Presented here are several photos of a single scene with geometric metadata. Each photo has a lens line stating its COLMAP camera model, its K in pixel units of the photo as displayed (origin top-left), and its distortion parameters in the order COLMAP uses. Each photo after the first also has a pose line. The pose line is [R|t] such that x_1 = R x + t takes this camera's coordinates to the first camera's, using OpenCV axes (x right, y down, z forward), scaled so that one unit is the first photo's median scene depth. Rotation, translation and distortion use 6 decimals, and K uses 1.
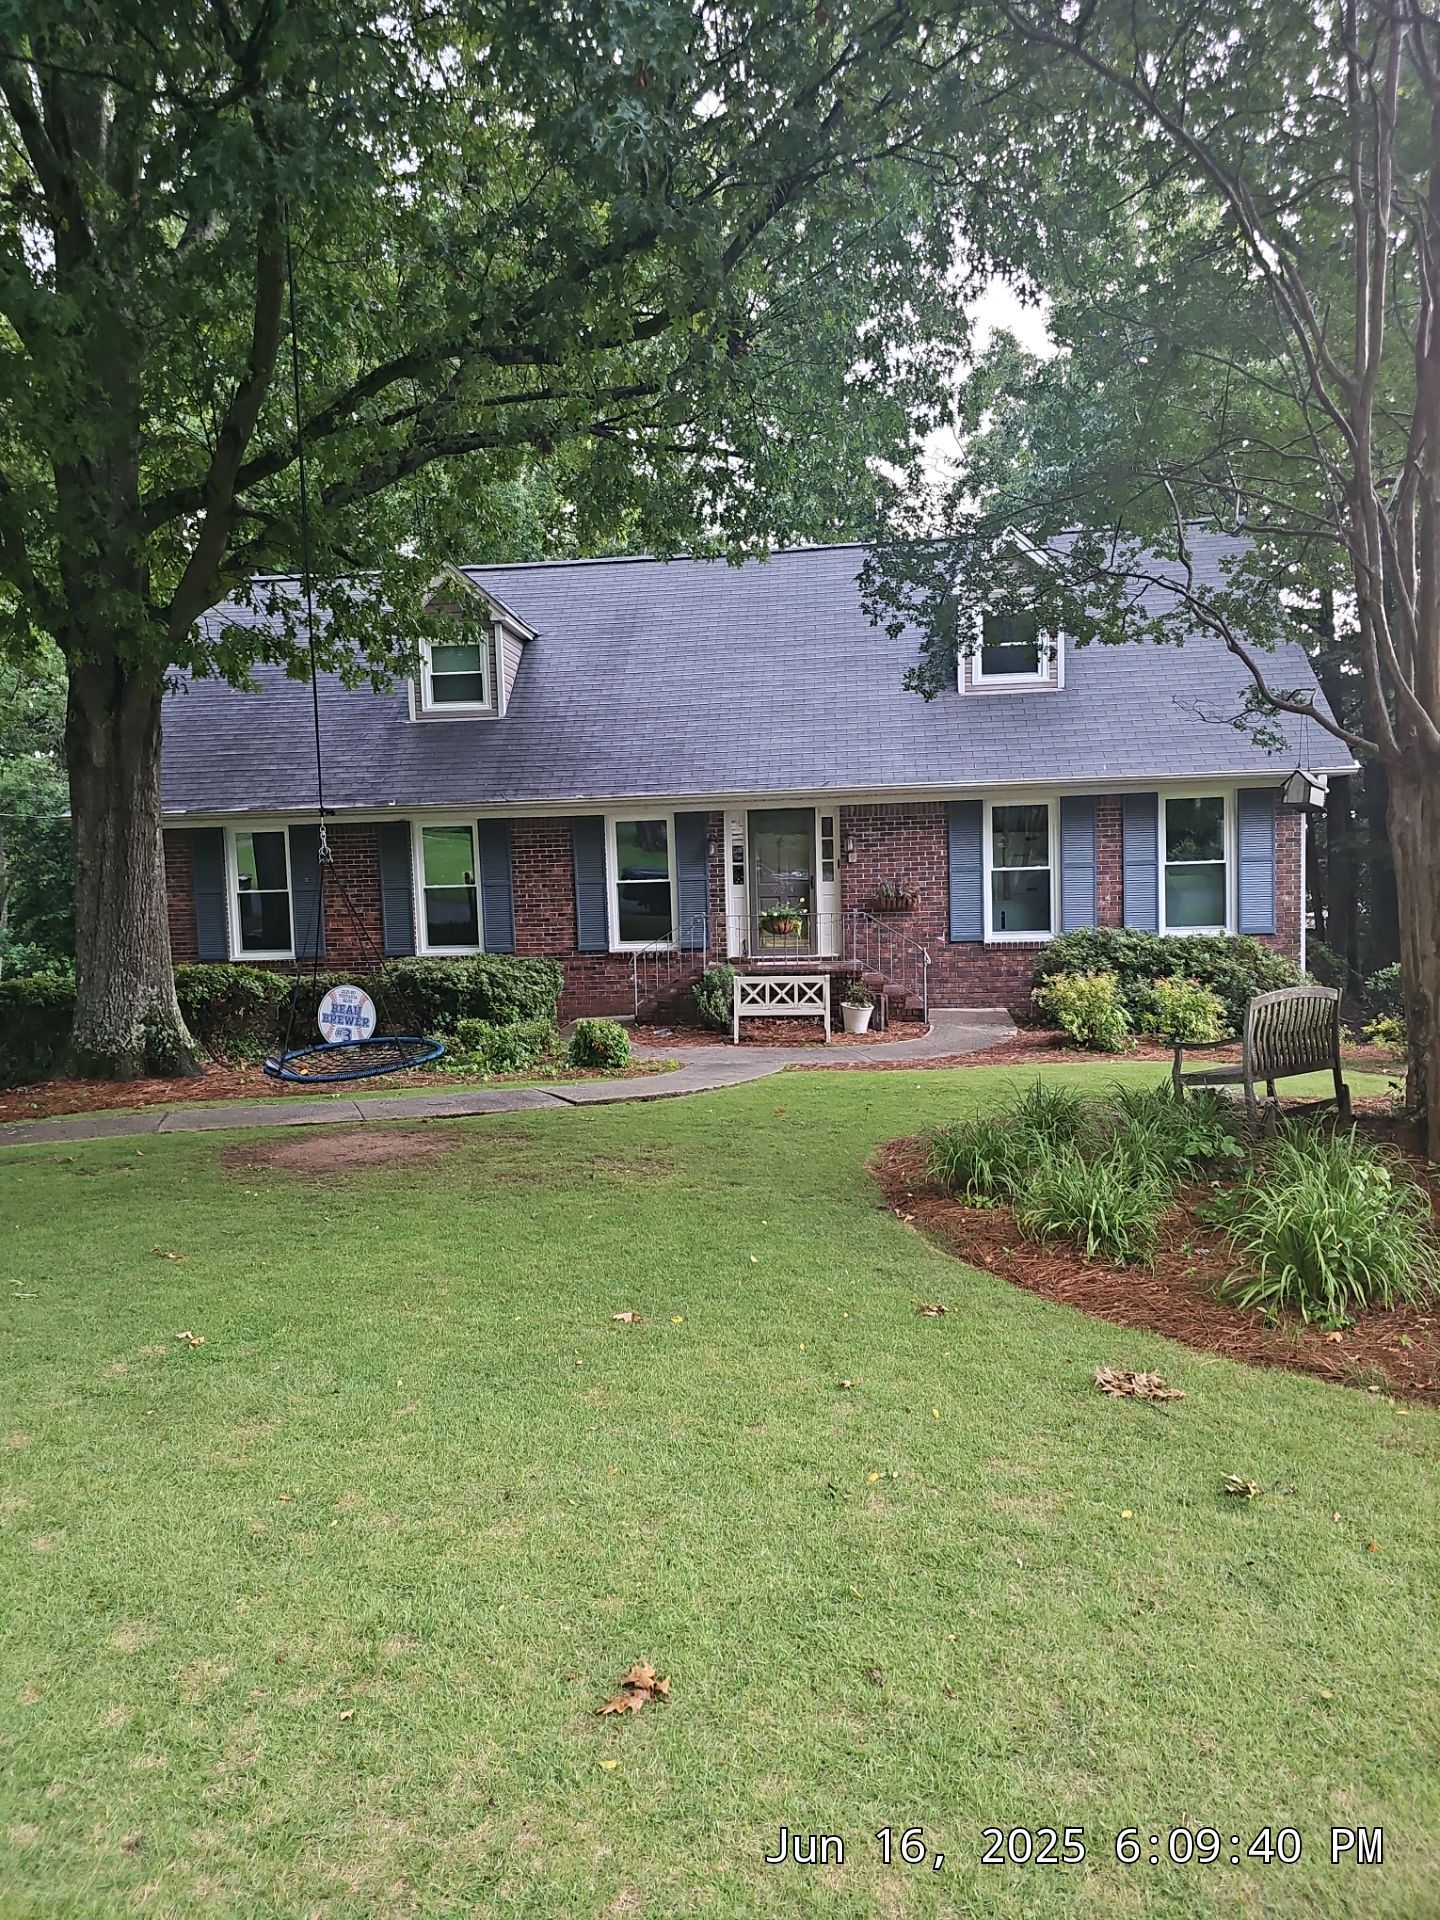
lens RADIAL K [[1254.2, 0, 709.4], [0, 1254.2, 959.3], [0, 0, 1]] dist [0.083073, -0.084687]
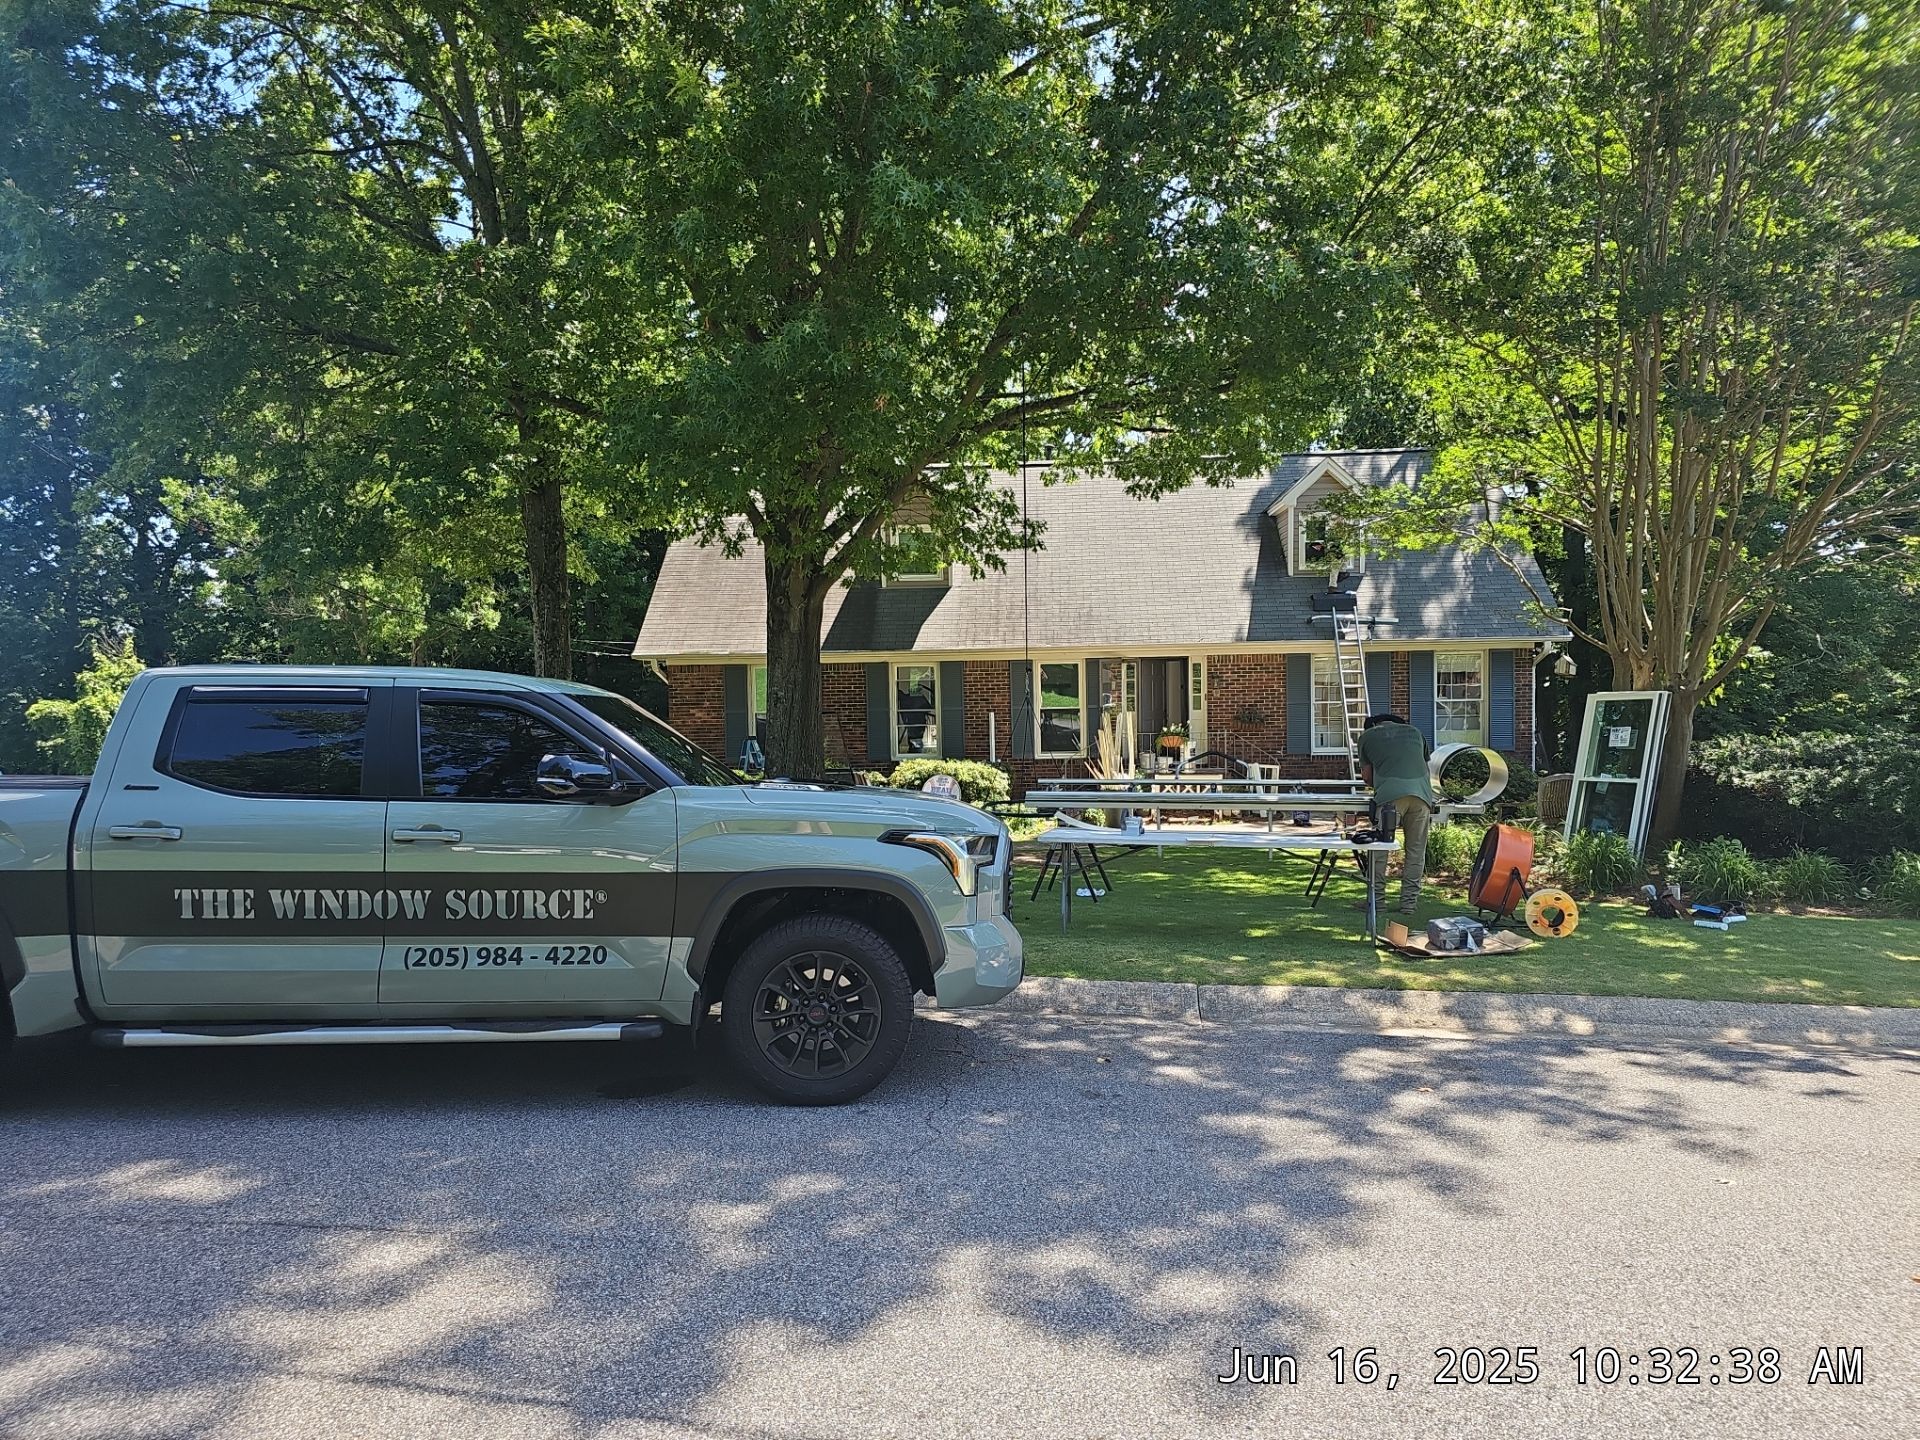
lens RADIAL K [[1262.5, 0, 965.7], [0, 1262.5, 725.2], [0, 0, 1]] dist [0.087444, -0.079696]
pose [[0.998653, 0.013069, 0.050210, -0.243579], [-0.010724, 0.998851, -0.046703, 0.023534], [-0.050762, 0.046102, 0.997646, -0.393256]]
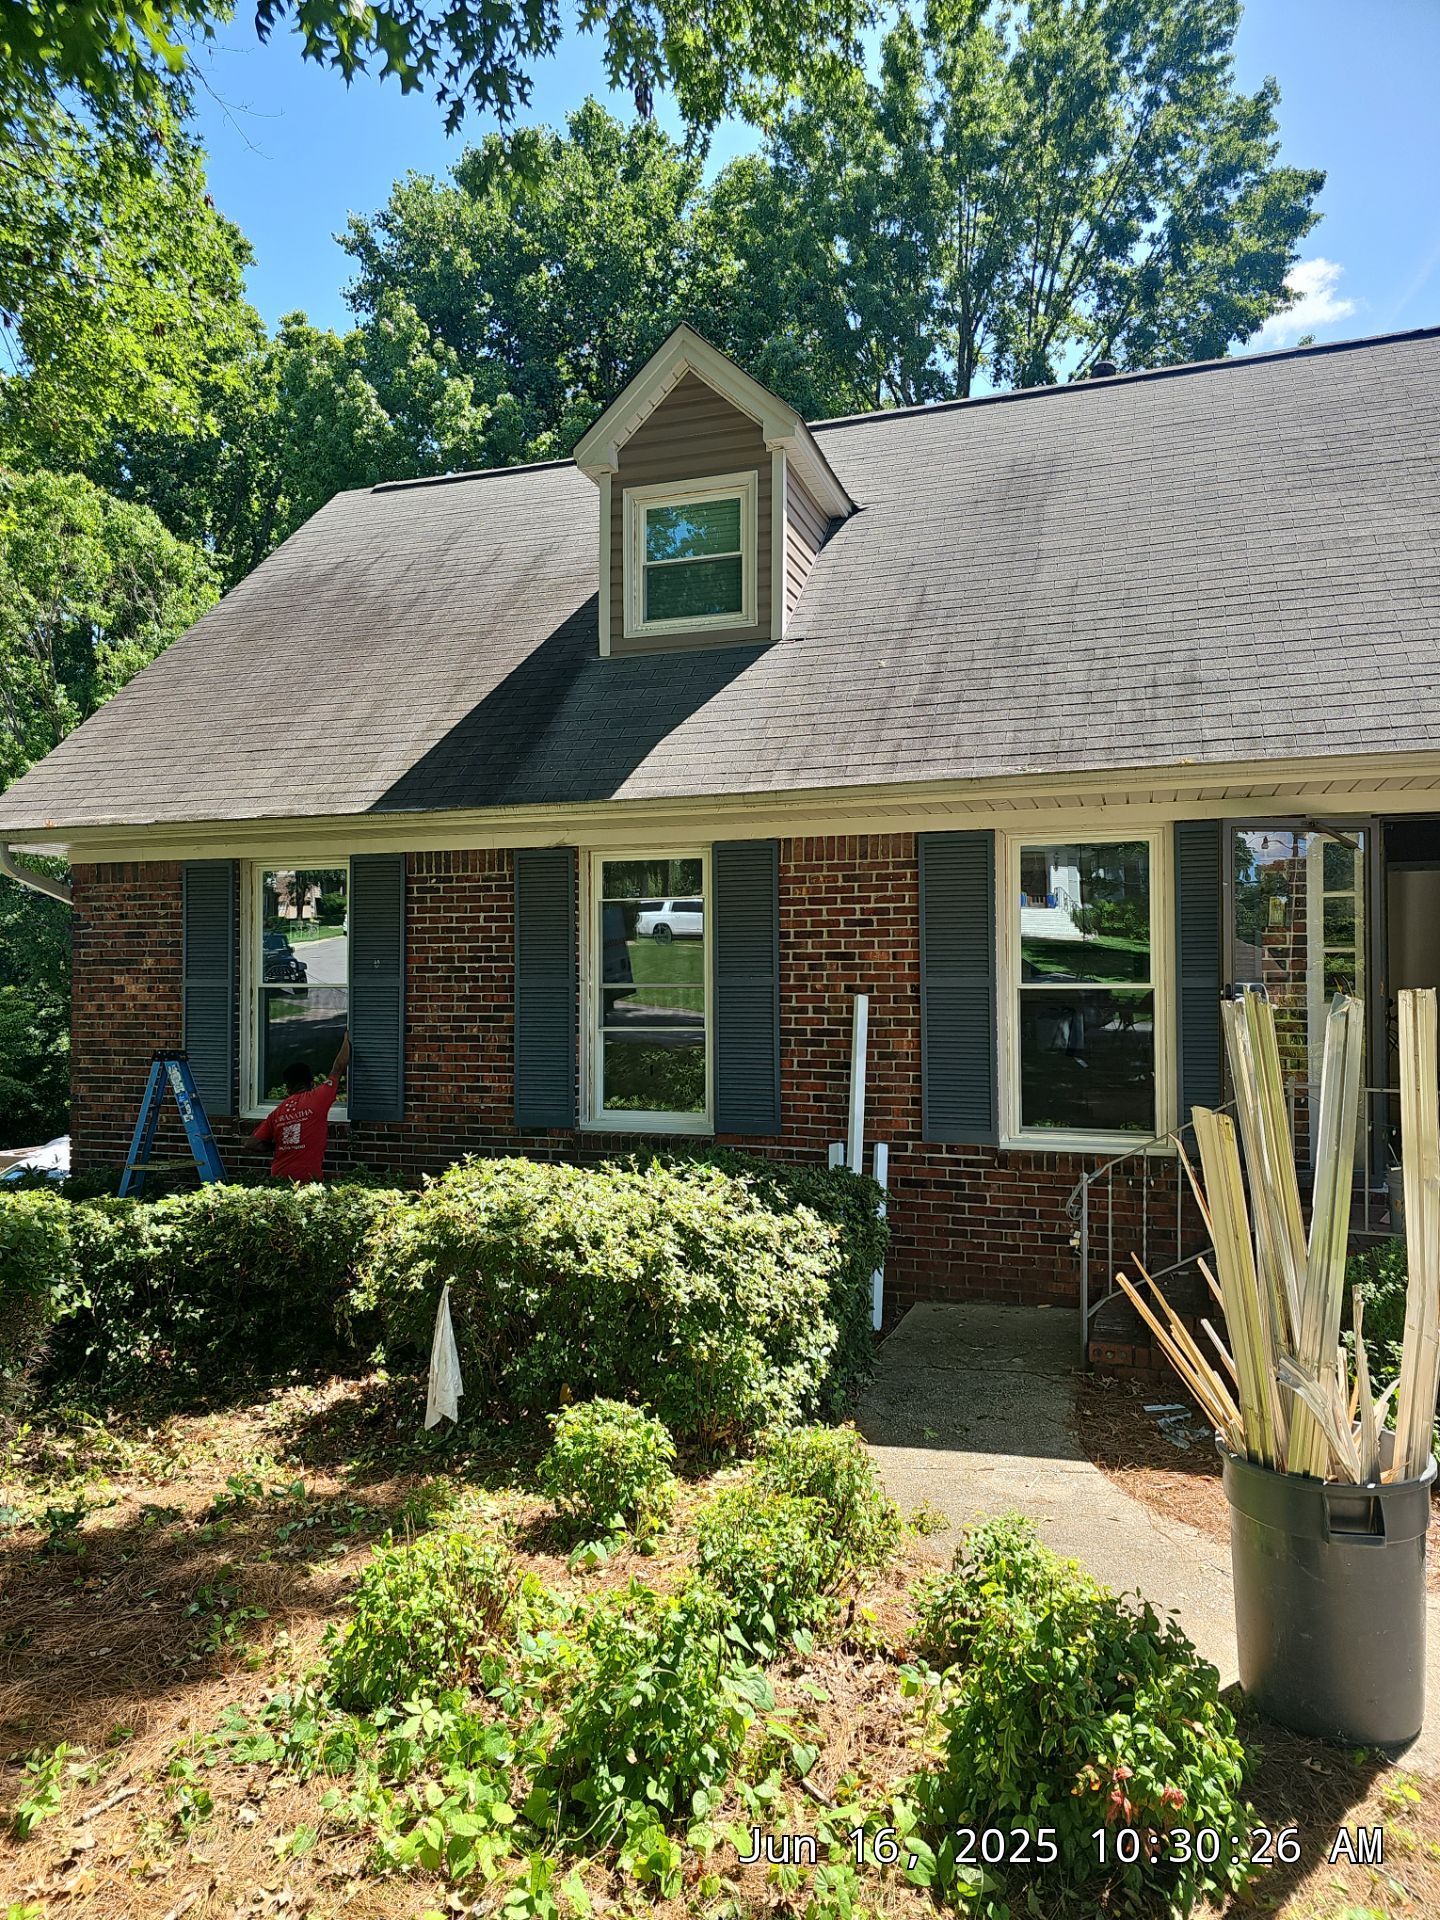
lens RADIAL K [[1262.5, 0, 724.6], [0, 1262.5, 952.5], [0, 0, 1]] dist [0.087444, -0.079696]
pose [[0.974051, 0.025336, -0.224908, -0.081539], [-0.046386, 0.994968, -0.088805, -0.032777], [0.221527, 0.096933, 0.970325, 0.607582]]
